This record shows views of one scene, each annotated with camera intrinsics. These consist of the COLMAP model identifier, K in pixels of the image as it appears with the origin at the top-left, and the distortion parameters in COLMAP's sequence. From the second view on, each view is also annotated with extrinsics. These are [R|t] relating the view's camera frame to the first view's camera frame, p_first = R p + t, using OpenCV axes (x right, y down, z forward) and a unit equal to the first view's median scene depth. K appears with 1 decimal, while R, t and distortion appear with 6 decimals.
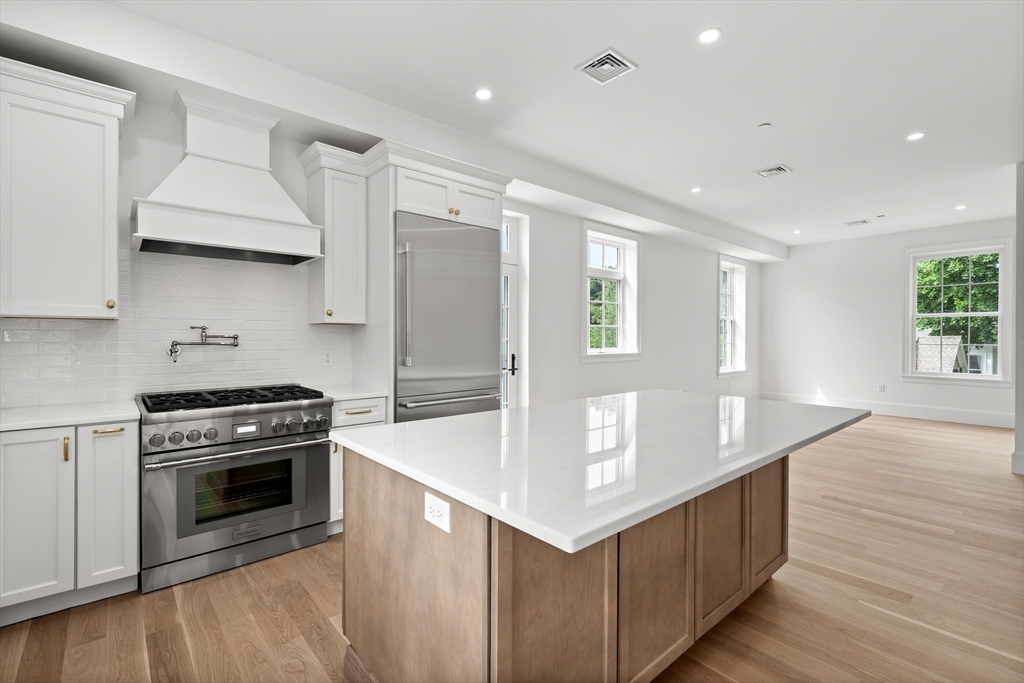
lens RADIAL K [[464.3, 0, 505.8], [0, 464.3, 339.7], [0, 0, 1]] dist [0.002000, 0.000400]
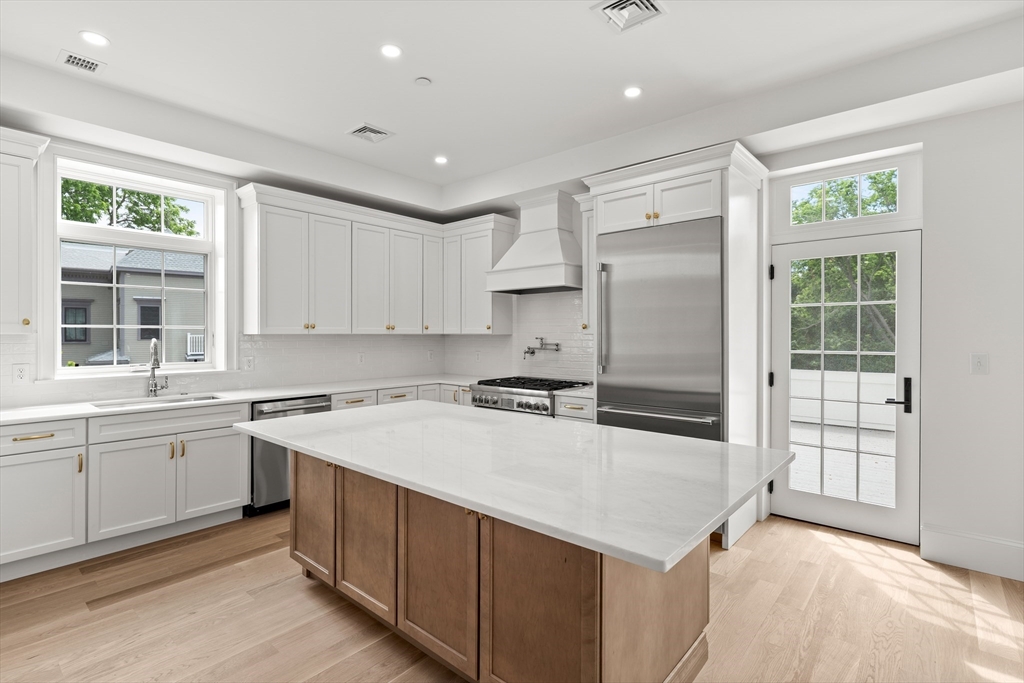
lens RADIAL K [[491.4, 0, 508.2], [0, 491.4, 336.0], [0, 0, 1]] dist [0.001294, 0.000007]
pose [[0.137133, 0.001123, -0.990552, 0.860894], [-0.008732, 0.999962, -0.000075, -0.028927], [0.990514, 0.008660, 0.137138, 0.584690]]
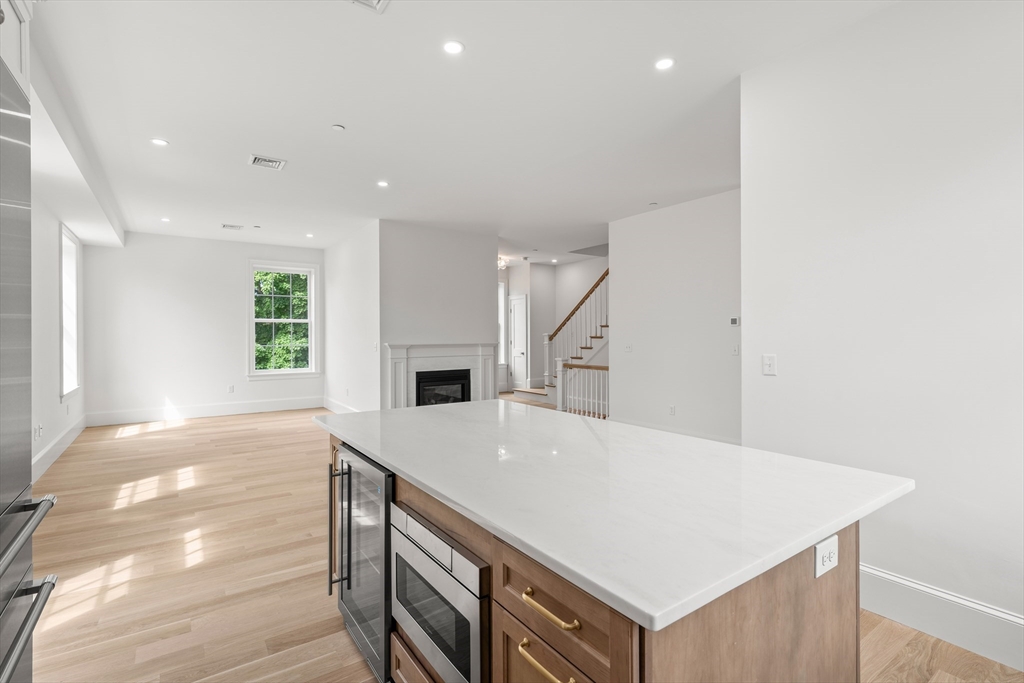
lens RADIAL K [[479.6, 0, 512.0], [0, 479.6, 341.5], [0, 0, 1]] dist [0.000297, 0.000171]
pose [[0.097891, -0.016704, 0.995057, -0.431590], [0.012221, 0.999804, 0.015581, -0.025140], [-0.995122, 0.010635, 0.098076, 0.597135]]
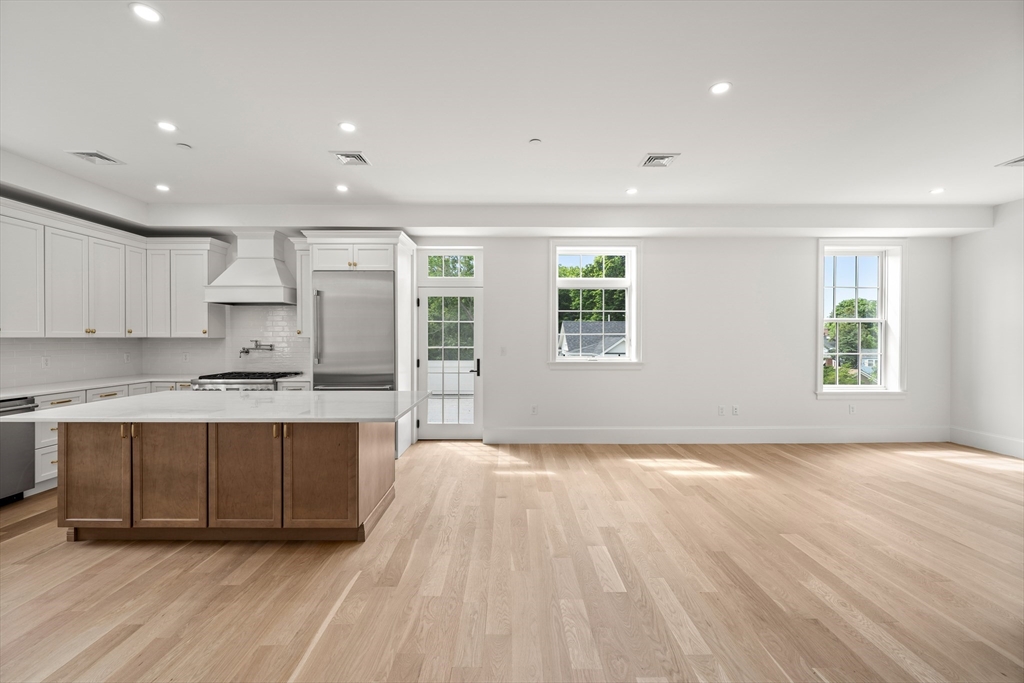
lens RADIAL K [[426.3, 0, 508.7], [0, 426.3, 339.7], [0, 0, 1]] dist [0.000931, -0.000066]
pose [[0.756944, 0.001055, -0.653479, 1.219191], [-0.004155, 0.999986, -0.003199, -0.026161], [0.653467, 0.005137, 0.756938, 0.280931]]
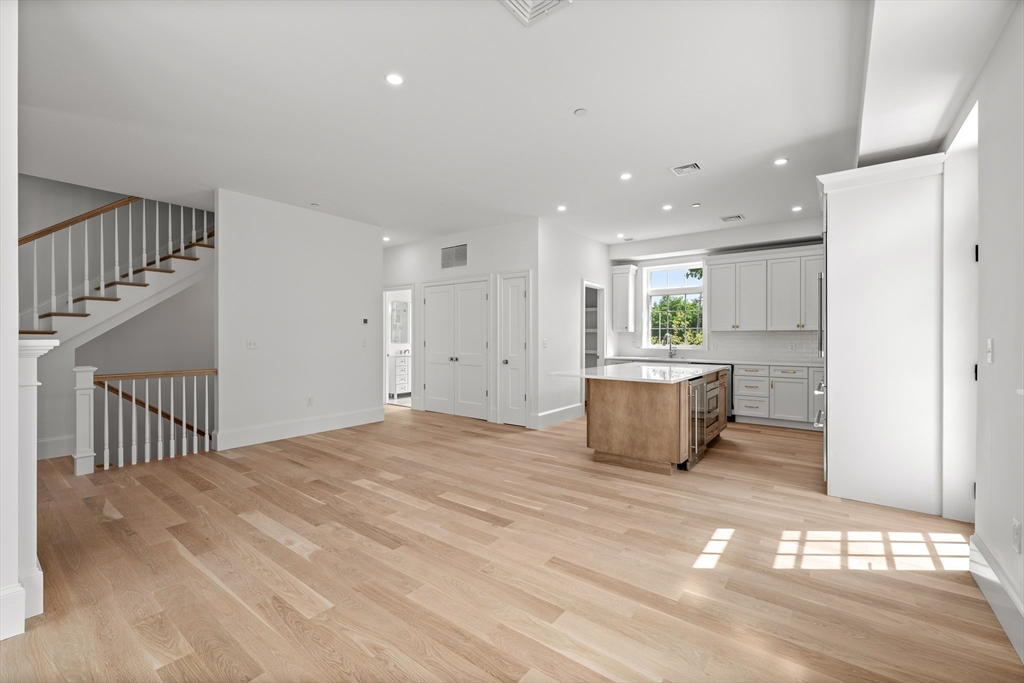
lens RADIAL K [[426.3, 0, 508.7], [0, 426.3, 339.7], [0, 0, 1]] dist [0.000931, -0.000066]
pose [[-0.980158, -0.004201, -0.198173, 0.942520], [-0.007061, 0.999881, 0.013724, -0.007101], [0.198092, 0.014851, -0.980071, 1.977033]]
